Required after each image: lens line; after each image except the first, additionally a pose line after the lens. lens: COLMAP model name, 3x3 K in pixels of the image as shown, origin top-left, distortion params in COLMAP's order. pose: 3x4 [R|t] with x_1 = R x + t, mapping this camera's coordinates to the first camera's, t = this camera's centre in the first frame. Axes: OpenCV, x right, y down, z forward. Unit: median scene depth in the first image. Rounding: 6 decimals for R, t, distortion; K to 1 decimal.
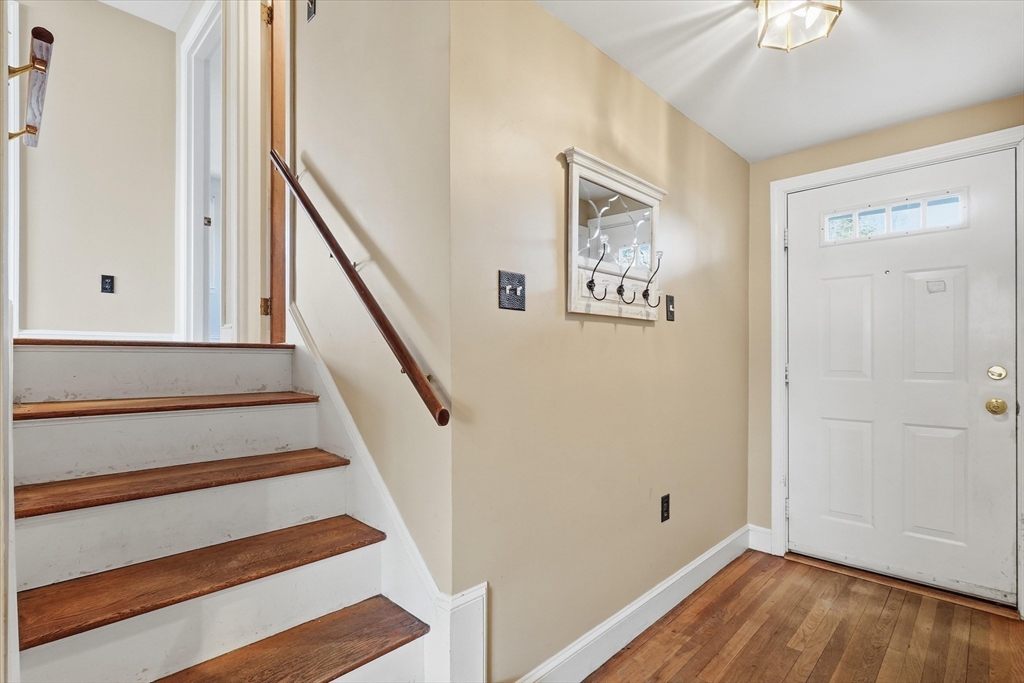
lens RADIAL K [[495.7, 0, 505.6], [0, 495.7, 341.7], [0, 0, 1]] dist [-0.002320, 0.000663]
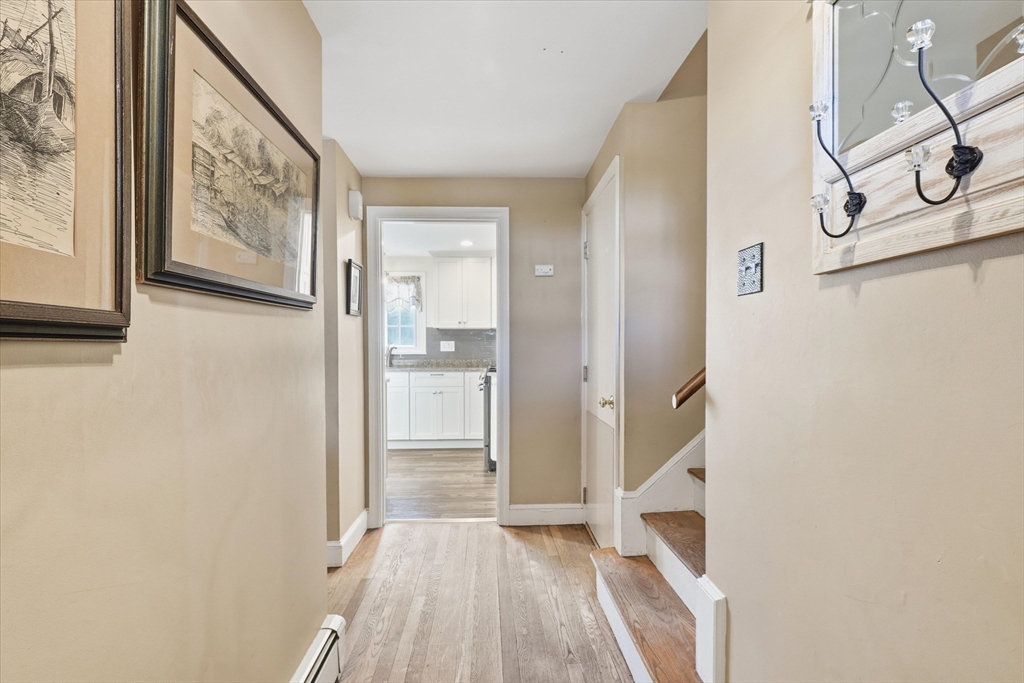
lens RADIAL K [[495.7, 0, 505.6], [0, 495.7, 341.7], [0, 0, 1]] dist [-0.002320, 0.000663]
pose [[-0.678616, -0.004168, -0.734481, 0.710985], [0.021360, 0.999449, -0.025407, 0.019522], [0.734183, -0.032930, -0.678153, 1.039786]]
